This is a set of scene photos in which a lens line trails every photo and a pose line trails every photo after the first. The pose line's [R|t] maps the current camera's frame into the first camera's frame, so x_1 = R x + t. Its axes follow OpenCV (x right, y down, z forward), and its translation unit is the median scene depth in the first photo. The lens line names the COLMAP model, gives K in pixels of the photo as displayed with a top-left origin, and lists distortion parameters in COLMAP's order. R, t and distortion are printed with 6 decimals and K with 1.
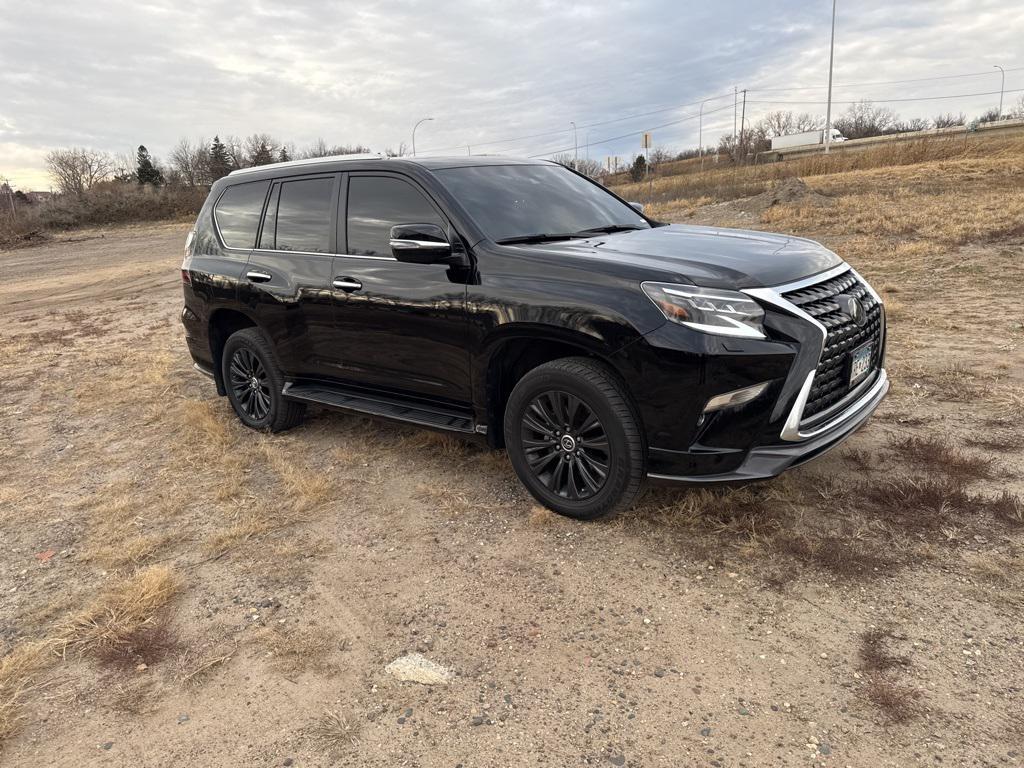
lens RADIAL K [[732.2, 0, 507.7], [0, 732.2, 380.6], [0, 0, 1]] dist [0.027227, -0.026996]
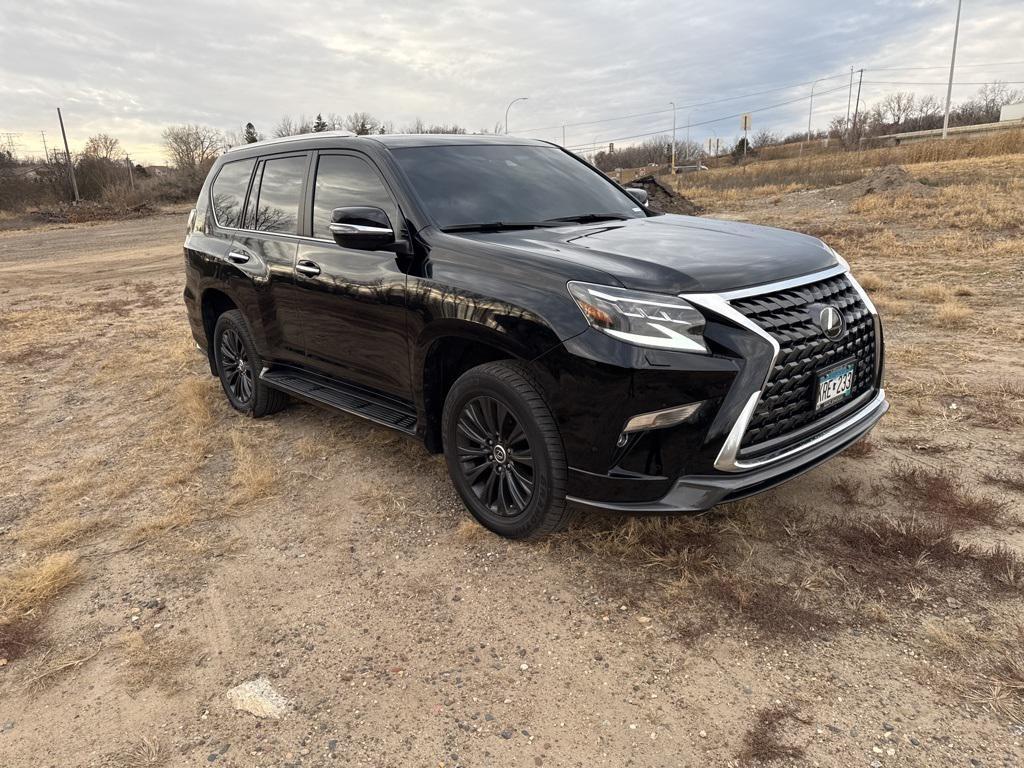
lens RADIAL K [[732.2, 0, 506.0], [0, 732.2, 387.5], [0, 0, 1]] dist [0.027227, -0.026996]
pose [[0.991511, 0.053399, -0.118548, 0.109680], [-0.049562, 0.998155, 0.035089, -0.016558], [0.120203, -0.028915, 0.992328, 0.055331]]
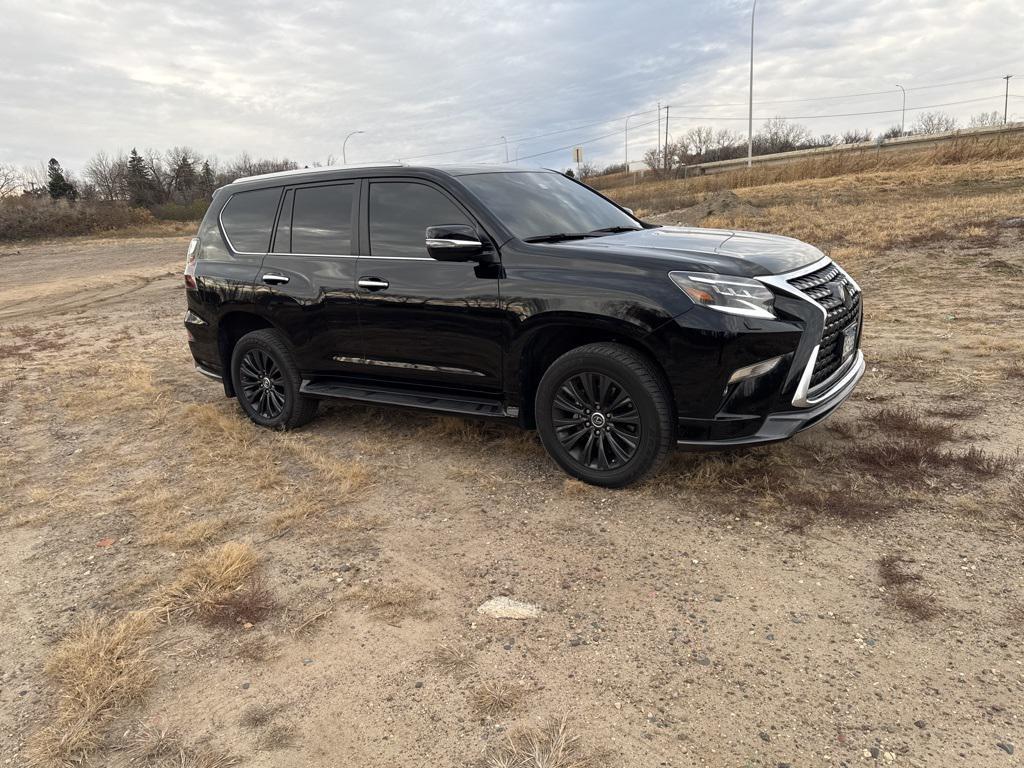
lens RADIAL K [[732.2, 0, 507.9], [0, 732.2, 387.4], [0, 0, 1]] dist [0.027227, -0.026996]
pose [[0.995528, -0.026236, 0.090753, -0.086763], [0.027044, 0.999605, -0.007678, 0.023283], [-0.090516, 0.010098, 0.995844, -0.054278]]
